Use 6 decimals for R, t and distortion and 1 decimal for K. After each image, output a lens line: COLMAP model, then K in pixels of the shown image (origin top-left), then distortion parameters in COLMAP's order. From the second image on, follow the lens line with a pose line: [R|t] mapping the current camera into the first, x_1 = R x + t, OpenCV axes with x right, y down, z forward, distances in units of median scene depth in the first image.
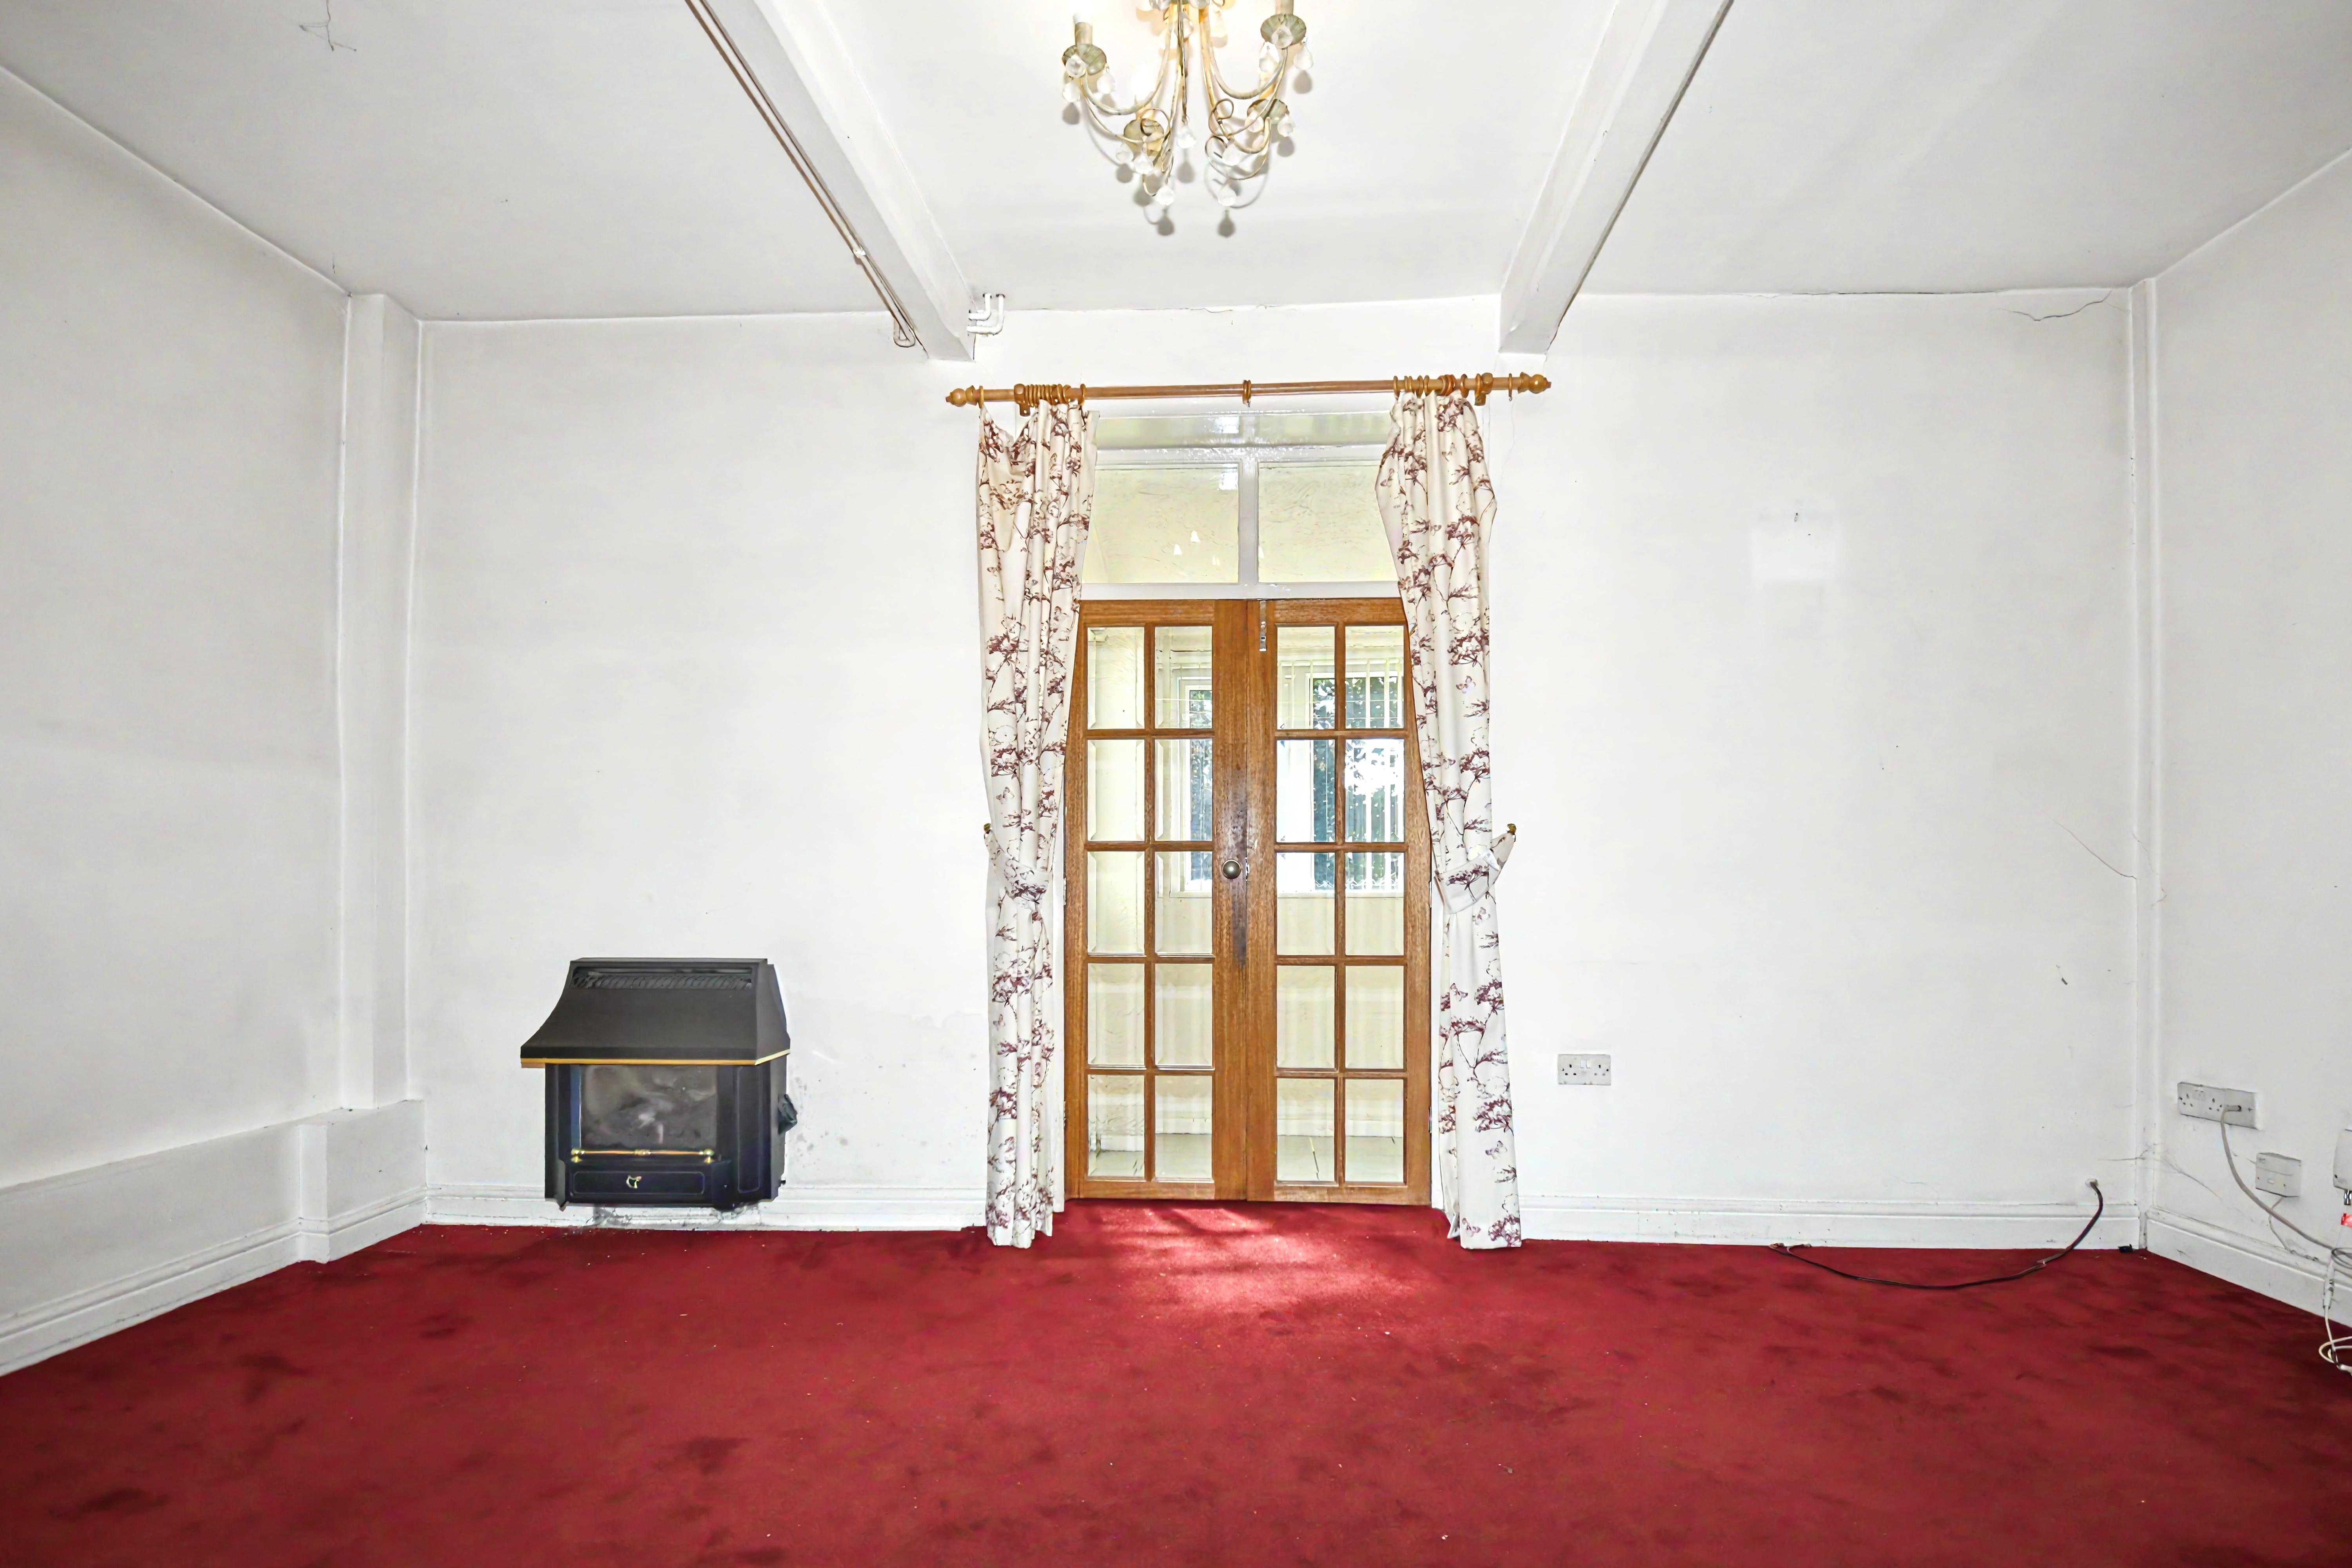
lens RADIAL K [[1097.7, 0, 1177.6], [0, 1097.7, 848.9], [0, 0, 1]] dist [0.001027, -0.000121]
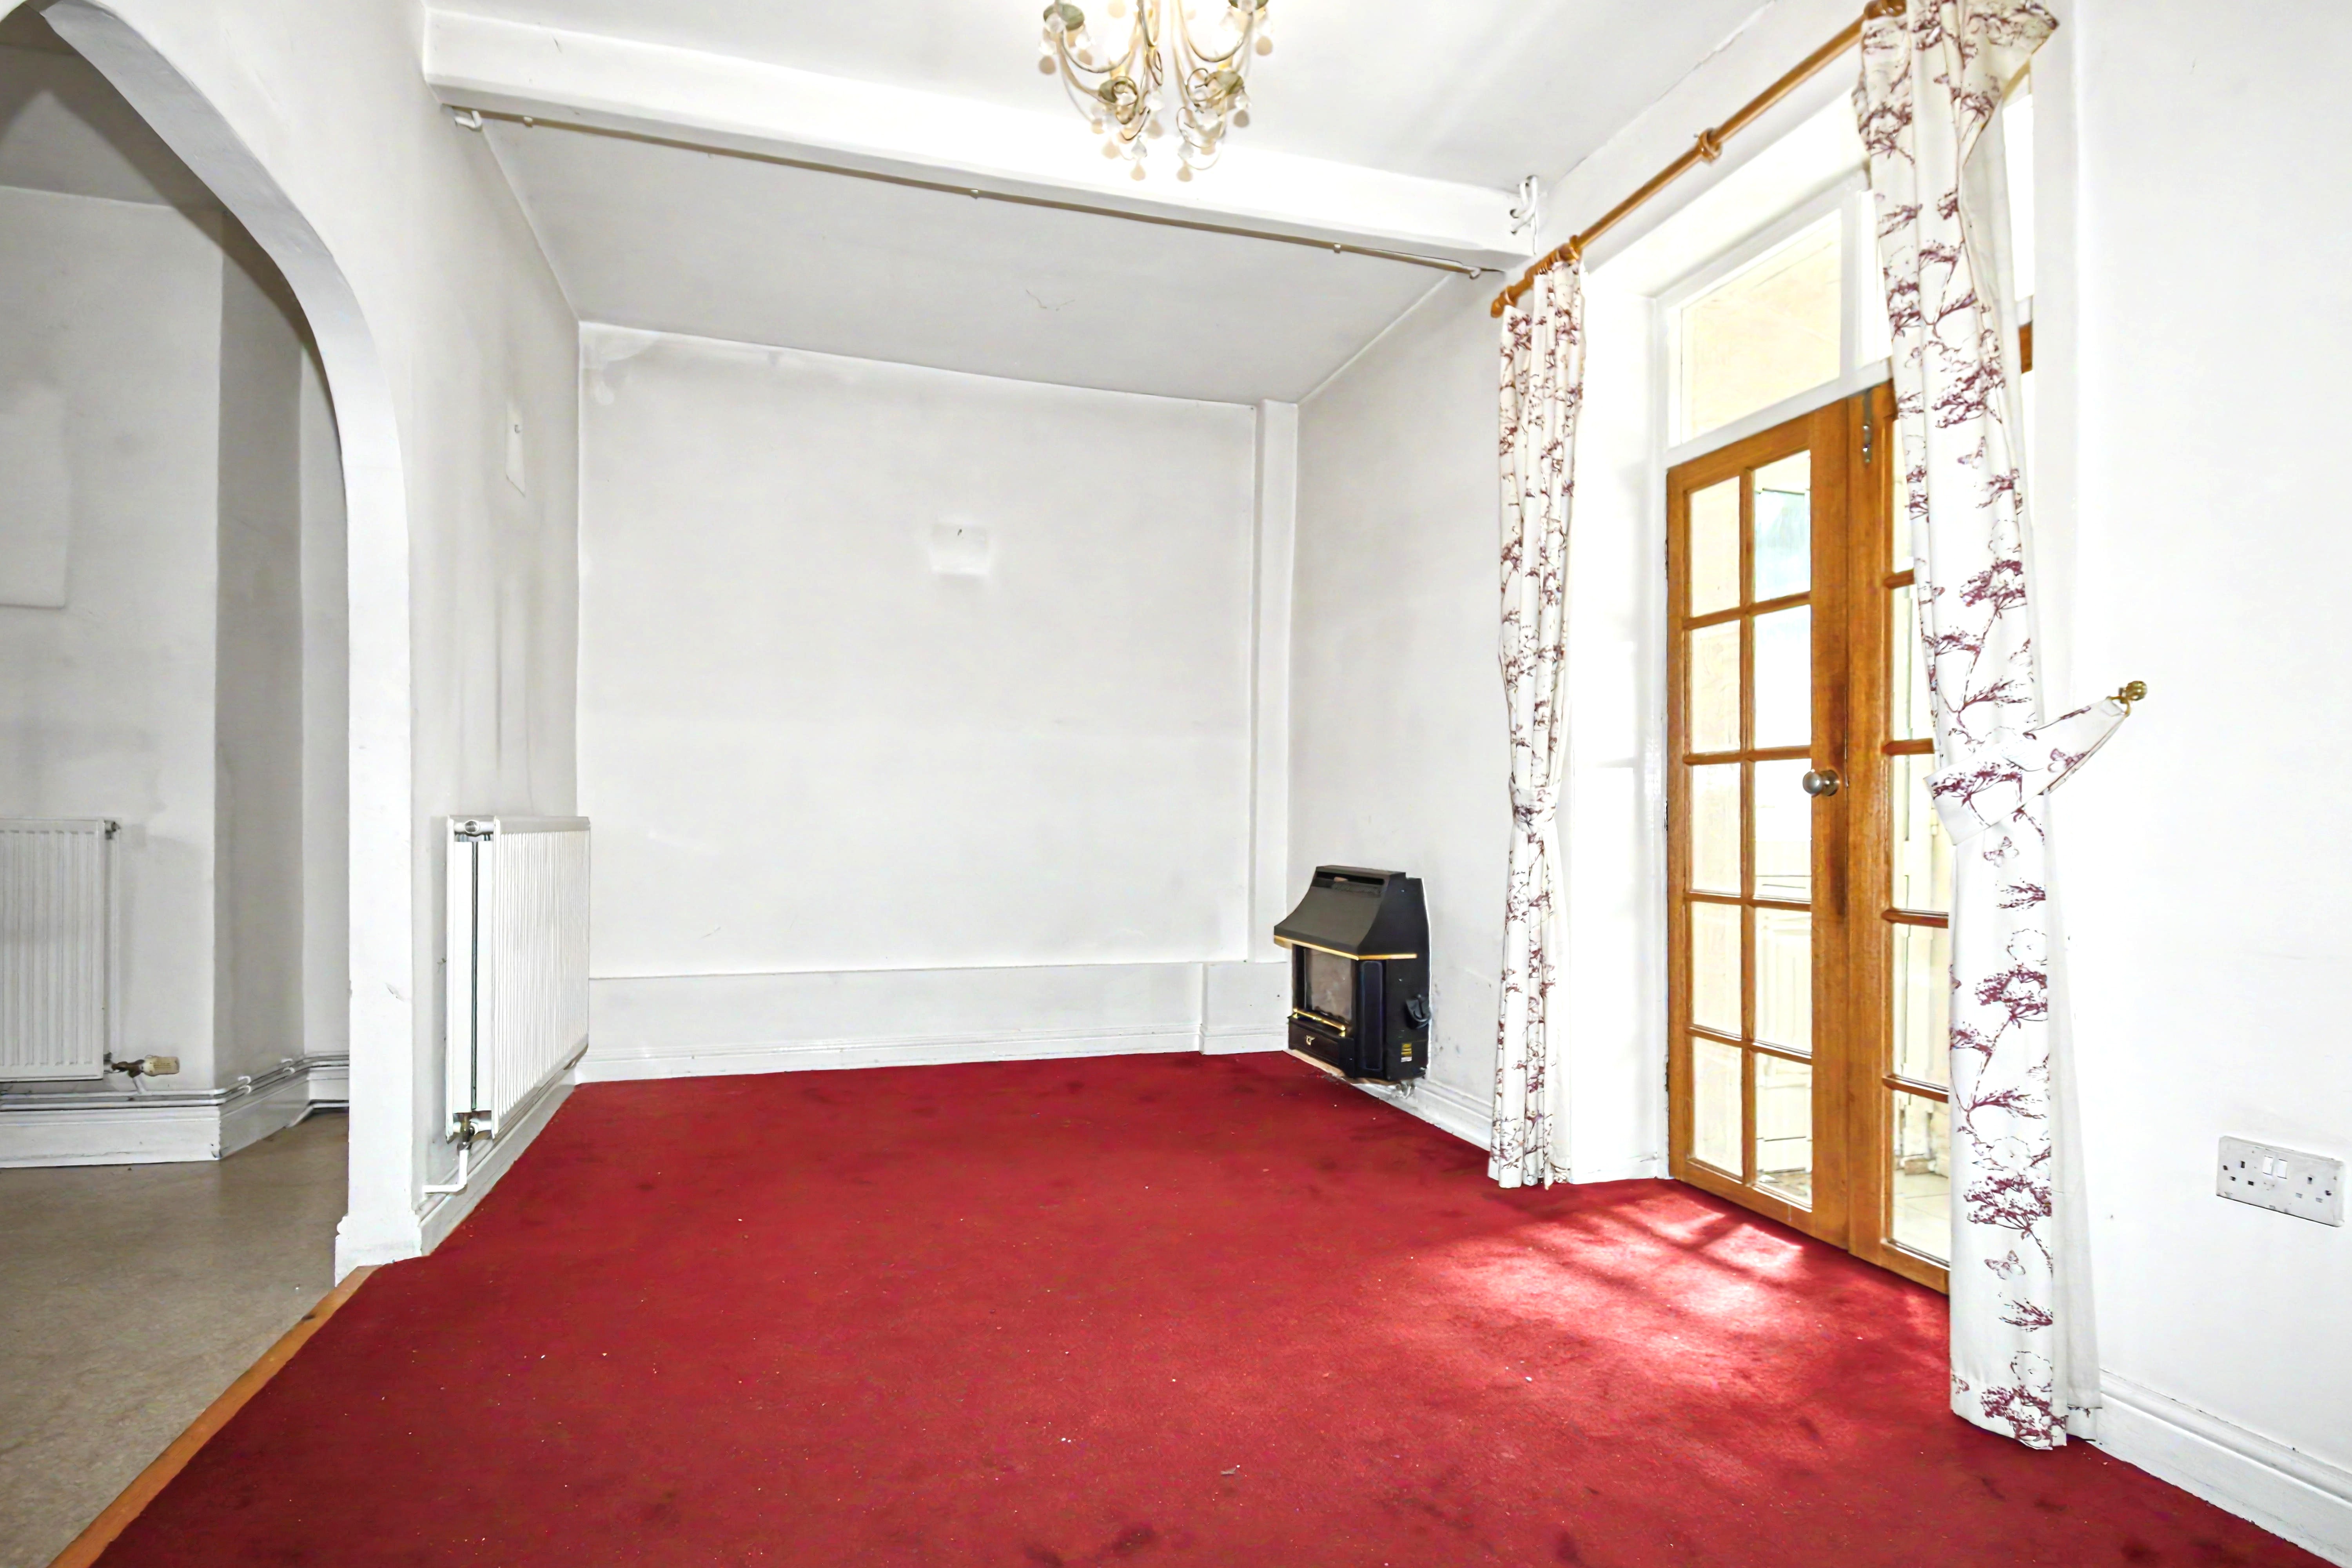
lens RADIAL K [[1114.9, 0, 1176.2], [0, 1114.9, 809.5], [0, 0, 1]] dist [0.001624, -0.018096]
pose [[0.361439, -0.005454, -0.932380, 0.629978], [0.022365, 0.999746, 0.002821, 0.026797], [0.932127, -0.021872, 0.361469, 0.377460]]
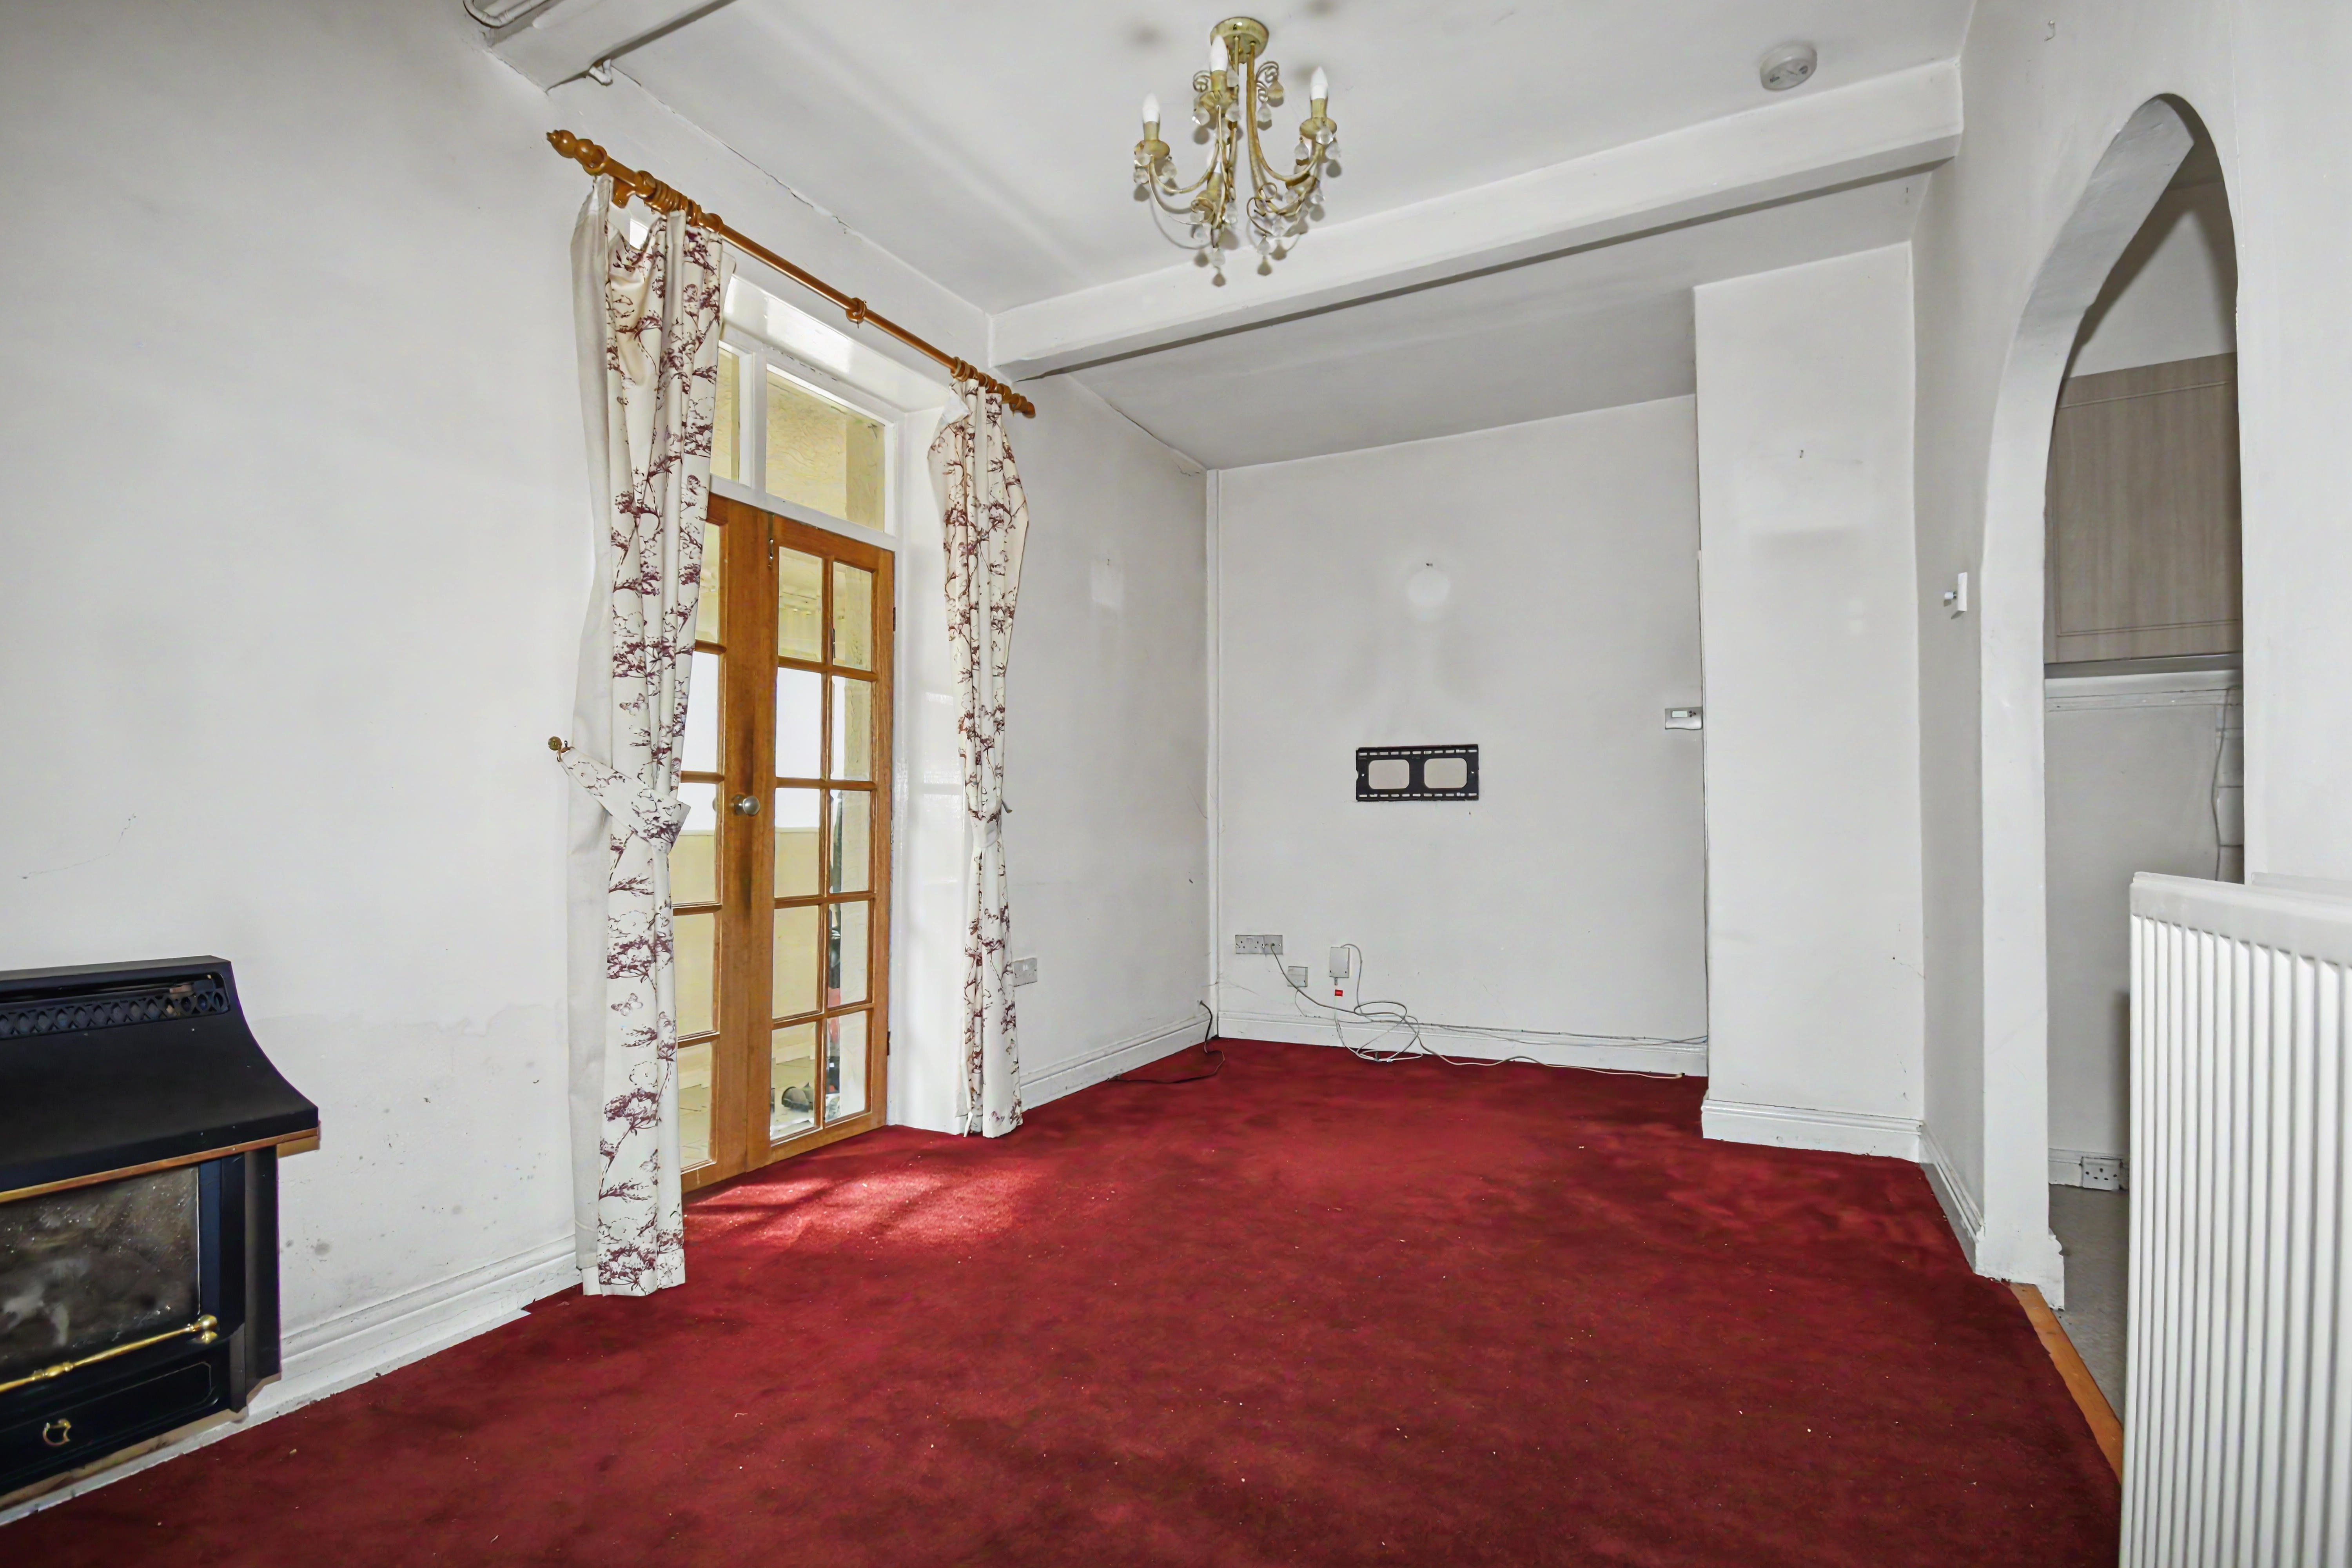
lens RADIAL K [[1109.8, 0, 1176.0], [0, 1109.8, 784.0], [0, 0, 1]] dist [0.000563, -0.028256]
pose [[0.391898, 0.032104, 0.919448, -0.705554], [-0.035210, 0.999182, -0.019880, 0.007596], [-0.919335, -0.024583, 0.392708, 0.352752]]
